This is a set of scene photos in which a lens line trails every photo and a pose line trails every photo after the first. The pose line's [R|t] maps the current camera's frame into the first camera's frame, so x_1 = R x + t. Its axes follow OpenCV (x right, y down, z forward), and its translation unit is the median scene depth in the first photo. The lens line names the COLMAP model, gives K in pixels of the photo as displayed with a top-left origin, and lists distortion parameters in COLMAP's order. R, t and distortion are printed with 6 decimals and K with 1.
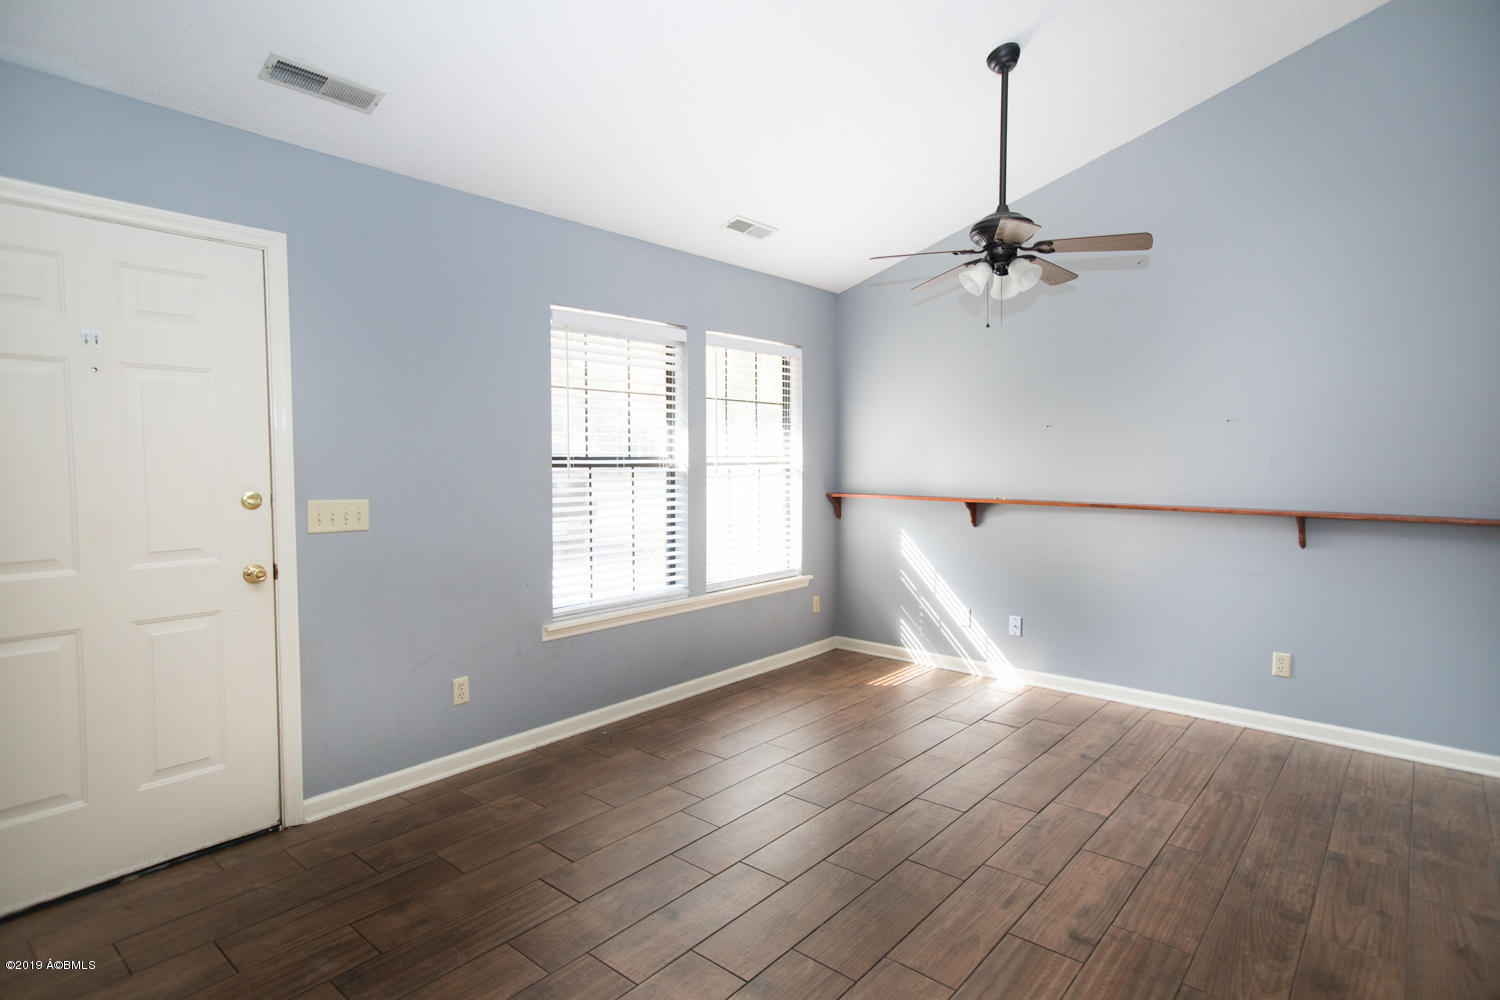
lens RADIAL K [[793.0, 0, 764.5], [0, 793.0, 500.9], [0, 0, 1]] dist [0.002270, 0.009330]
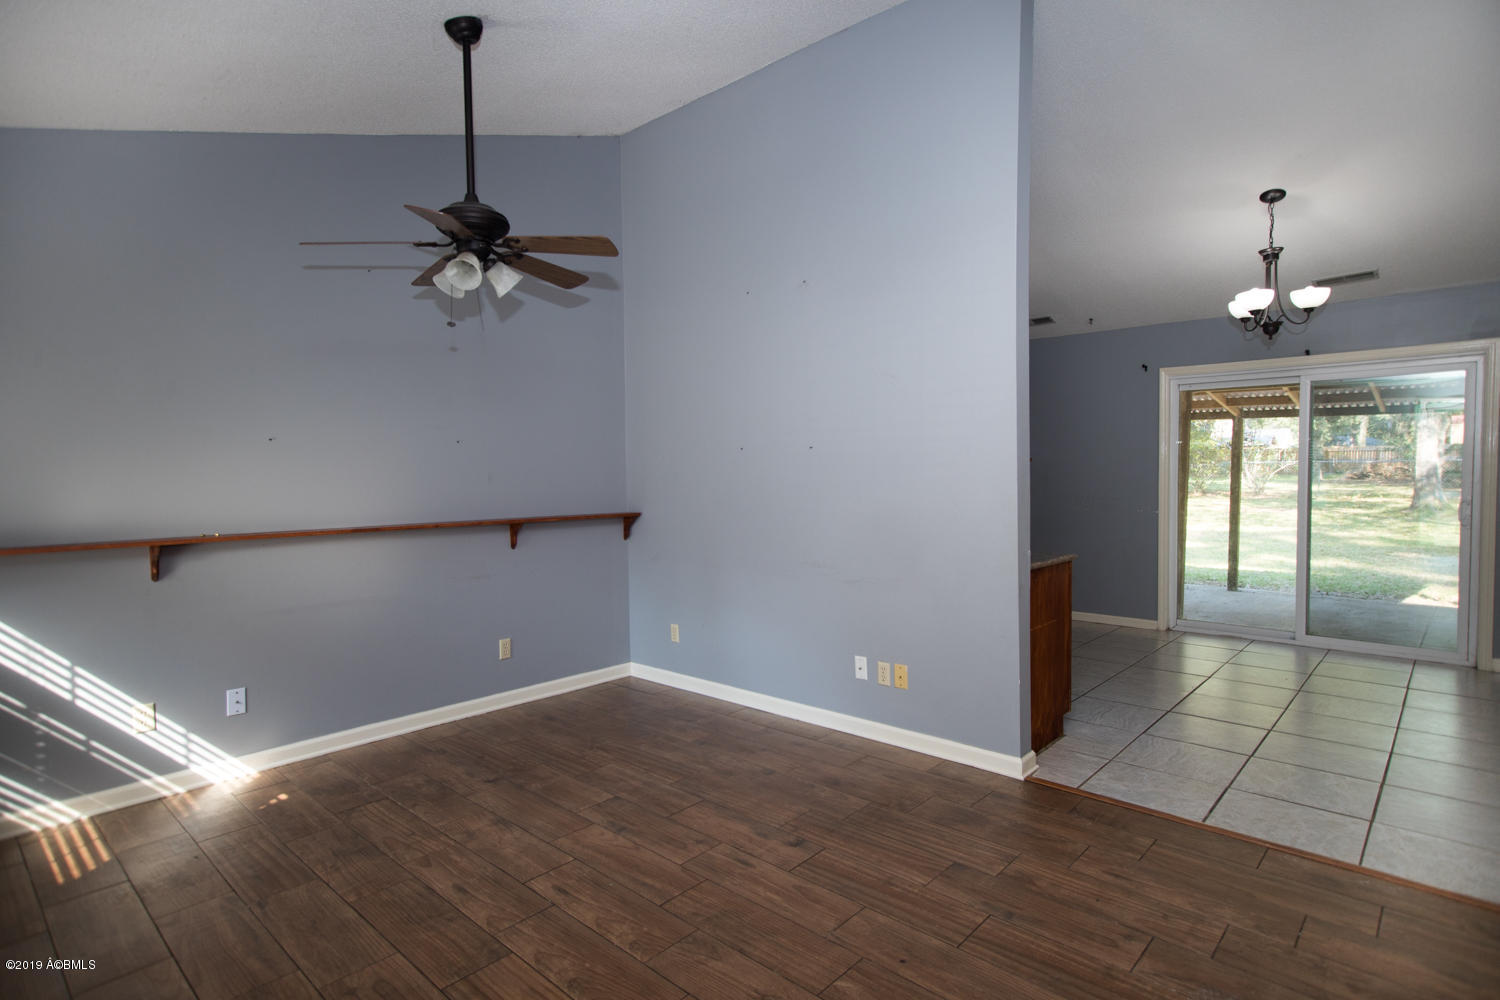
lens RADIAL K [[793.0, 0, 749.7], [0, 793.0, 503.6], [0, 0, 1]] dist [0.002270, 0.009330]
pose [[0.041089, -0.049464, 0.997930, -0.644695], [0.075241, 0.996091, 0.046275, -0.045778], [-0.996318, 0.073184, 0.044650, 0.732124]]
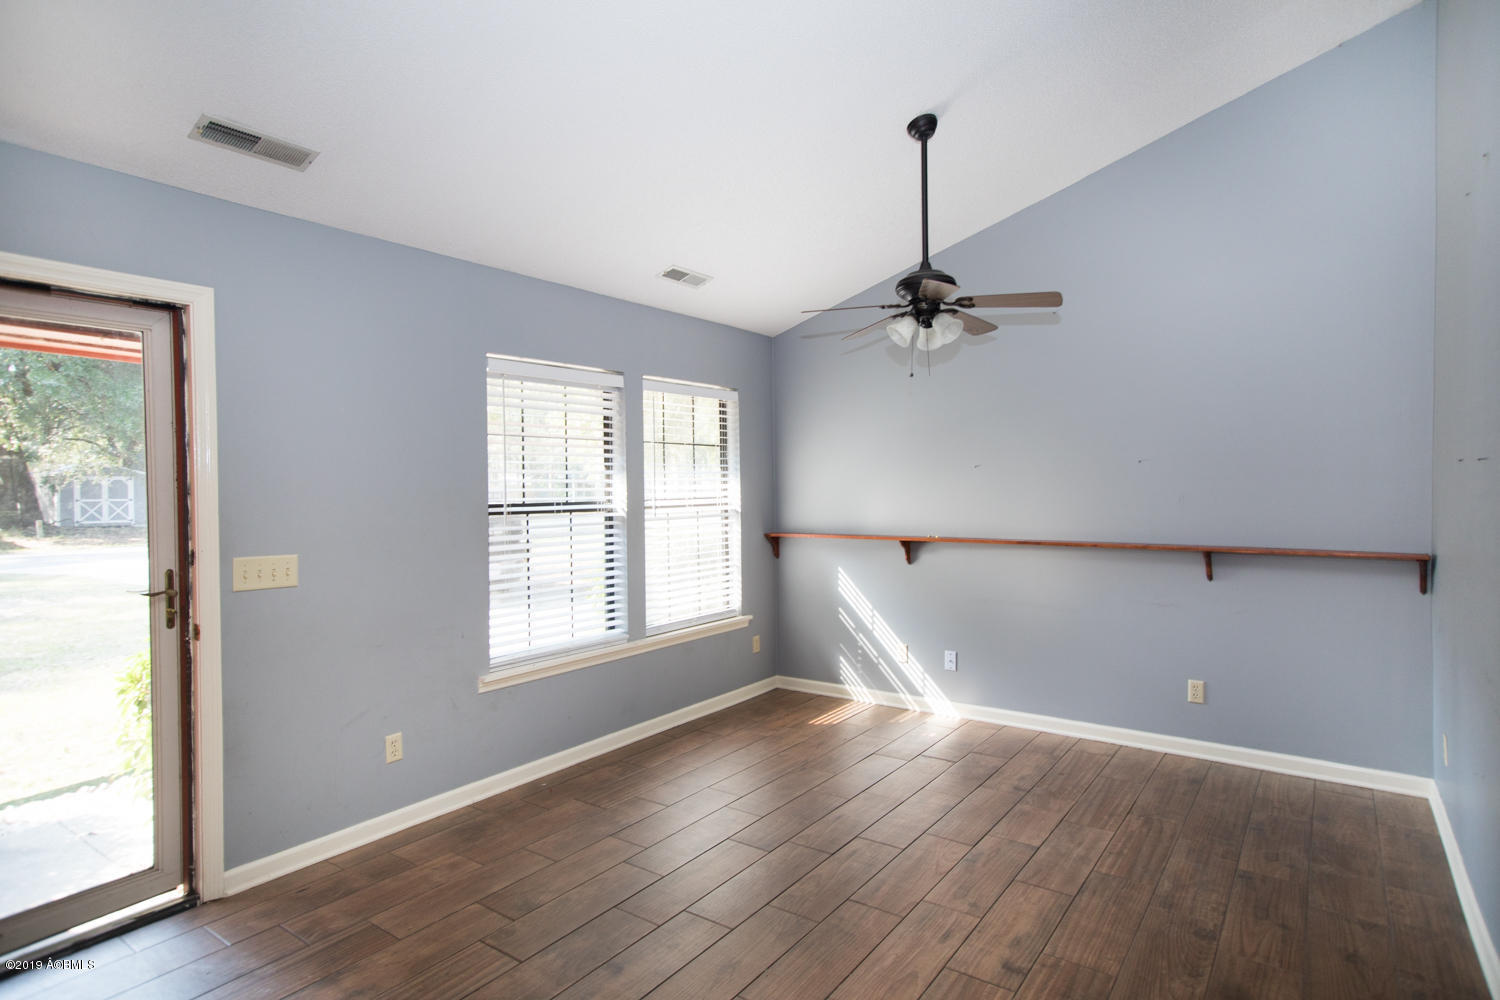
lens RADIAL K [[793.0, 0, 767.8], [0, 793.0, 503.9], [0, 0, 1]] dist [0.002270, 0.009330]
pose [[0.996596, -0.014173, 0.081208, 0.000237], [0.017641, 0.998956, -0.042148, -0.010830], [-0.080525, 0.043437, 0.995806, -0.021544]]
